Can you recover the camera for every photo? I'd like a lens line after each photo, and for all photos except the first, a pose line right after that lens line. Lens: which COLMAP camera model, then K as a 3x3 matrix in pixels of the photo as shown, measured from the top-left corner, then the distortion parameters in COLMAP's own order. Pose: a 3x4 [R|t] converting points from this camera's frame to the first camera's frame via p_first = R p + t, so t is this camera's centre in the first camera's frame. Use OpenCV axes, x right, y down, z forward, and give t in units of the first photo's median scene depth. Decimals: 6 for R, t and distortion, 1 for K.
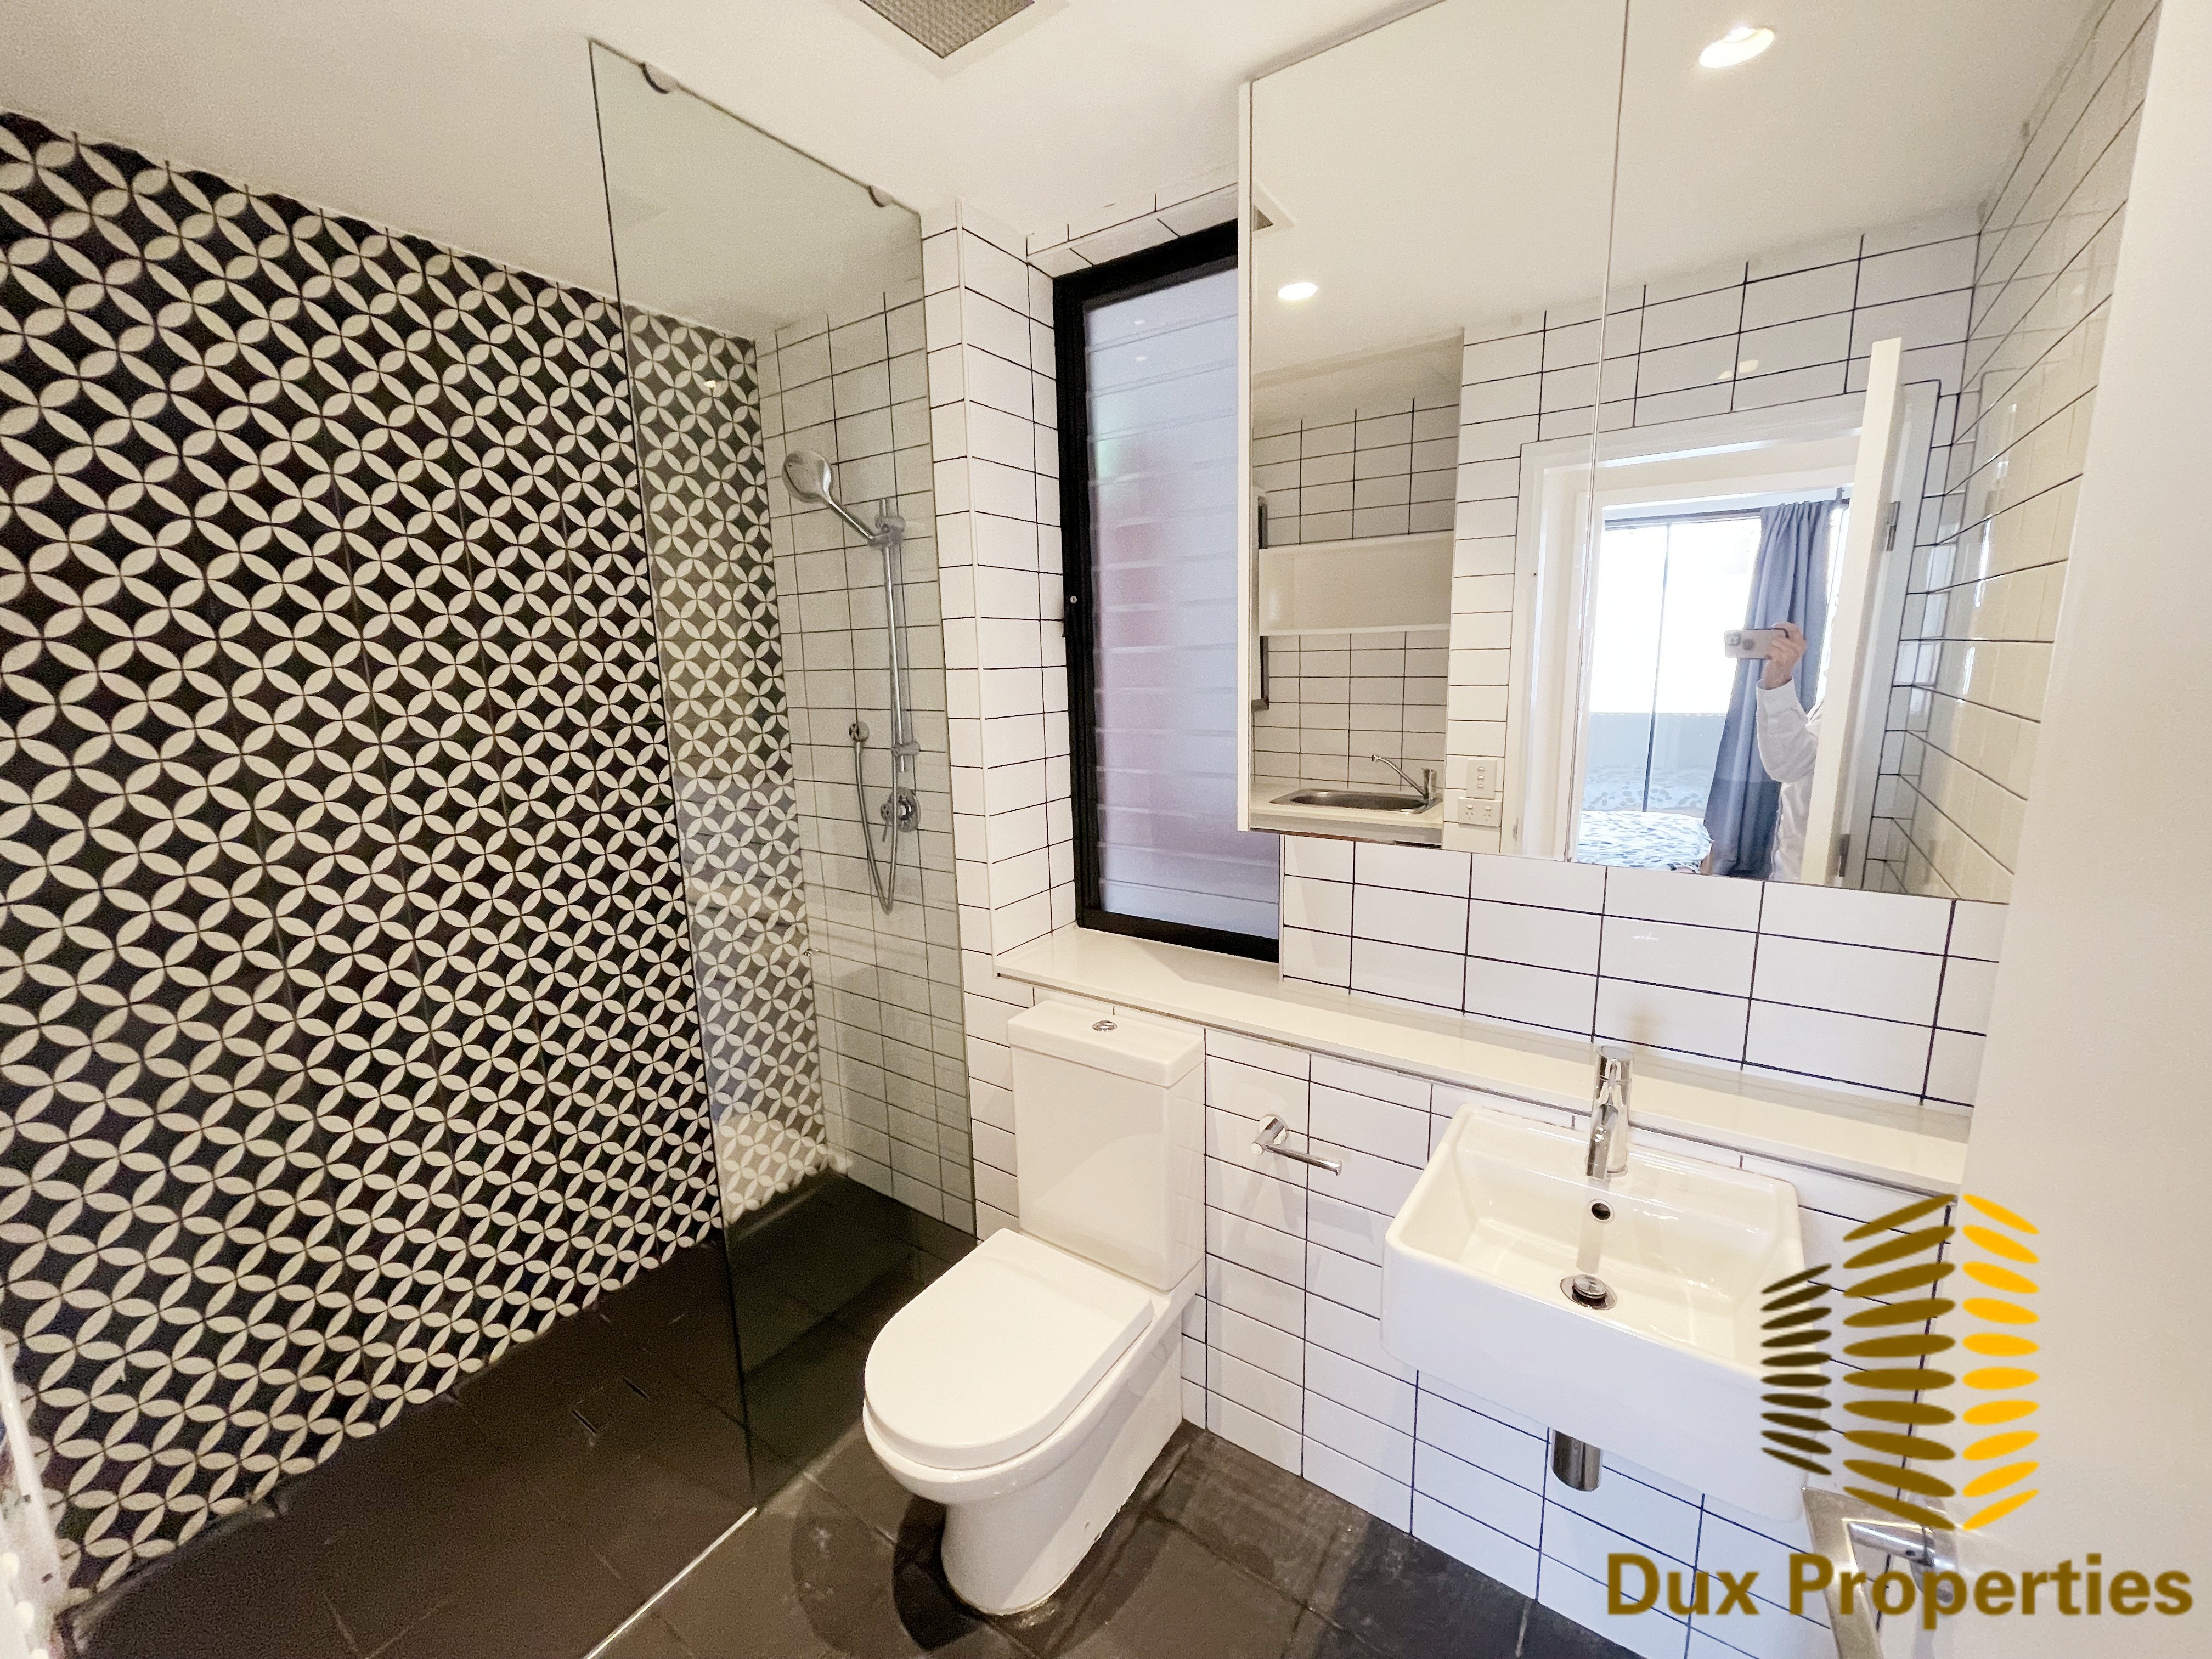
lens RADIAL K [[889.2, 0, 1105.2], [0, 889.2, 828.7], [0, 0, 1]] dist [-0.002060, -0.000276]
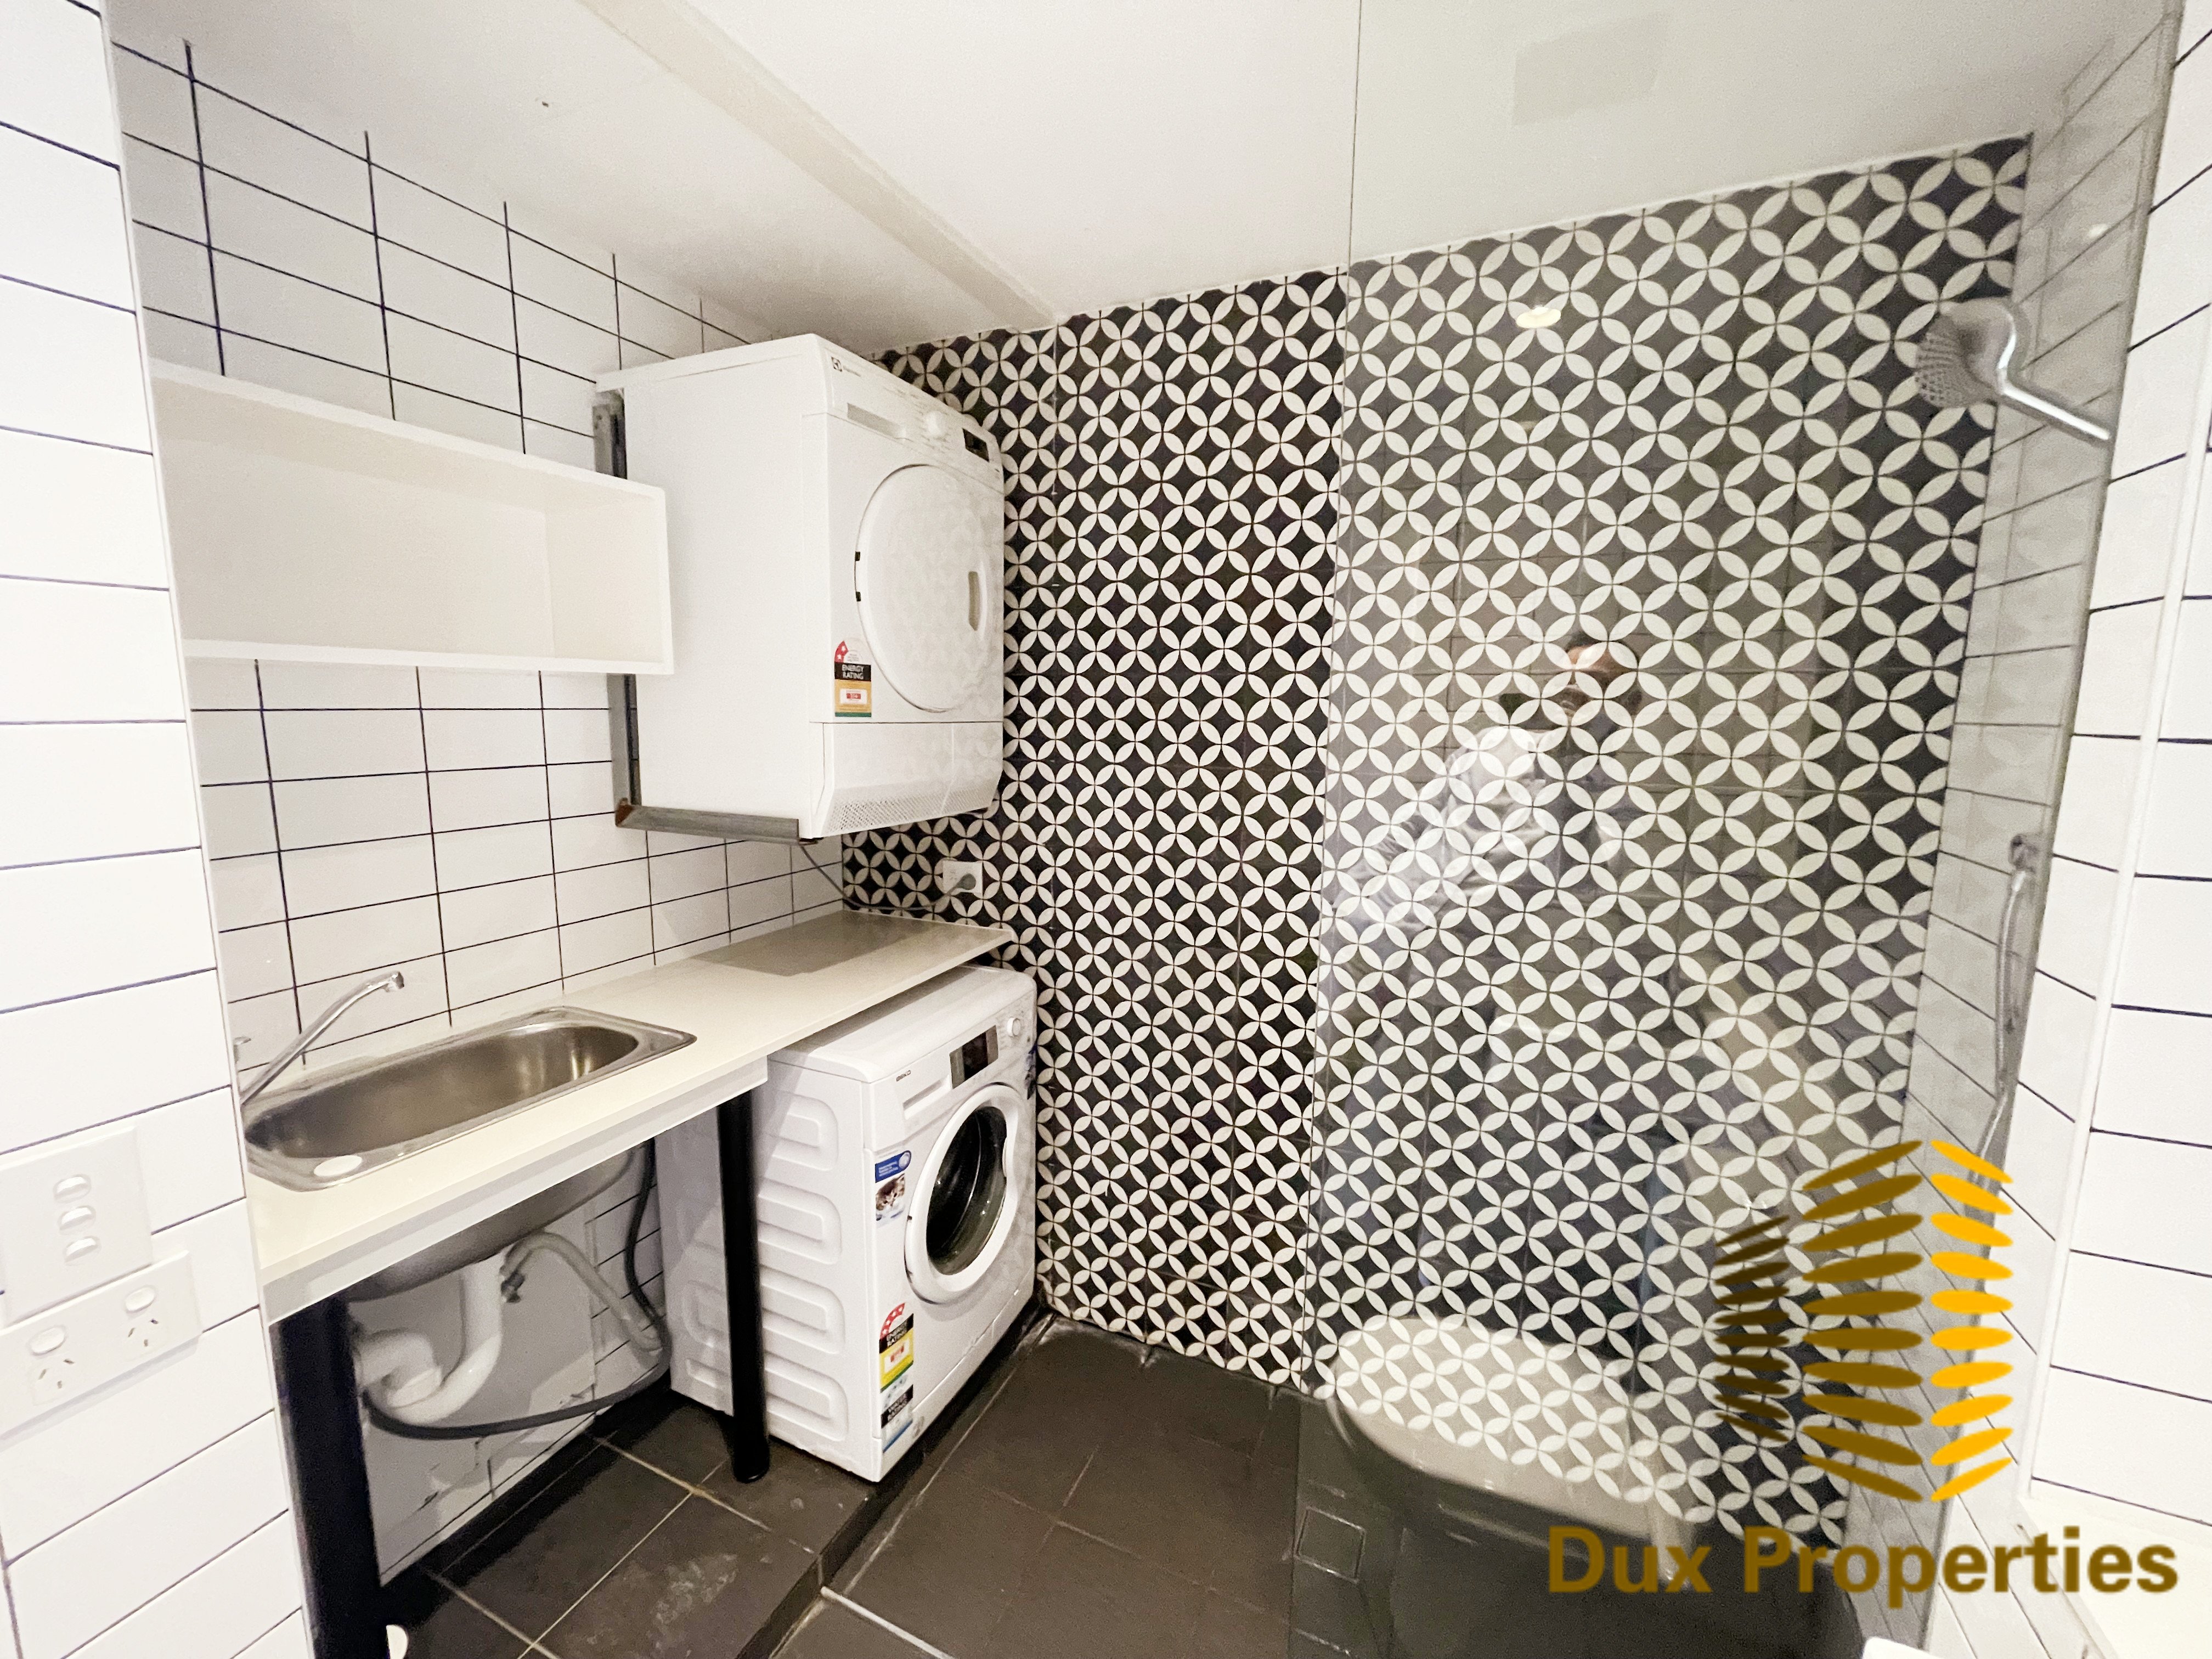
lens RADIAL K [[889.2, 0, 1100.7], [0, 889.2, 825.9], [0, 0, 1]] dist [-0.002060, -0.000276]
pose [[0.169042, 0.158081, -0.972849, 0.161661], [-0.200771, 0.971881, 0.123038, -0.112070], [0.964943, 0.174522, 0.196027, 0.568391]]
